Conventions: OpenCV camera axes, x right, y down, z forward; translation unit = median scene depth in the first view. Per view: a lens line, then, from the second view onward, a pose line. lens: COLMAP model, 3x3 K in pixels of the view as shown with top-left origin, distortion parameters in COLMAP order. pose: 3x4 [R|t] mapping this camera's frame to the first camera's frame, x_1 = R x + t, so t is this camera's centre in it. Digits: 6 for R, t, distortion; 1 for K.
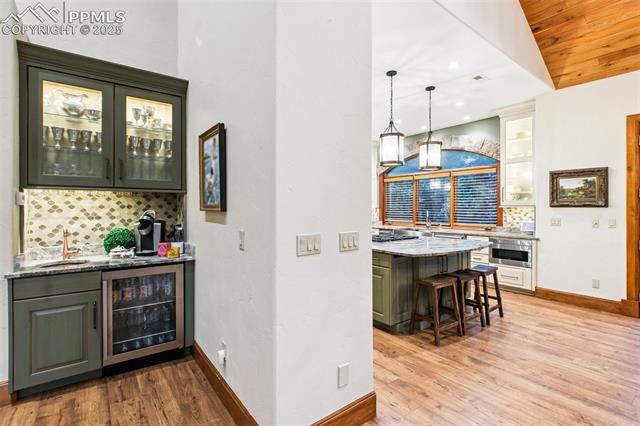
lens RADIAL K [[297.5, 0, 317.0], [0, 297.5, 211.1], [0, 0, 1]] dist [-0.008496, 0.004494]
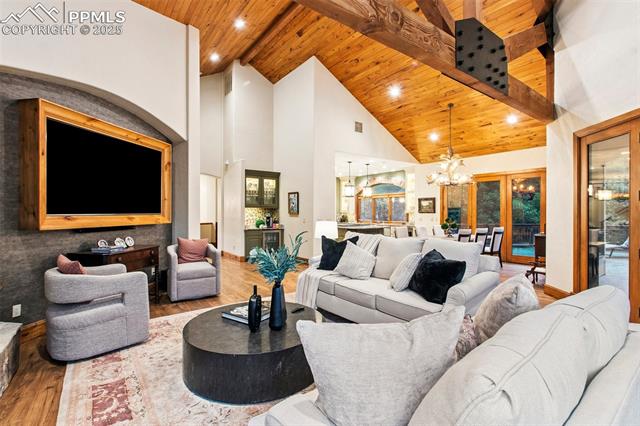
lens RADIAL K [[297.5, 0, 317.5], [0, 297.5, 212.4], [0, 0, 1]] dist [-0.008496, 0.004494]
pose [[0.999993, 0.003551, -0.001362, -0.036203], [-0.003565, 0.999936, -0.010720, 0.014861], [0.001324, 0.010725, 0.999942, -2.132776]]
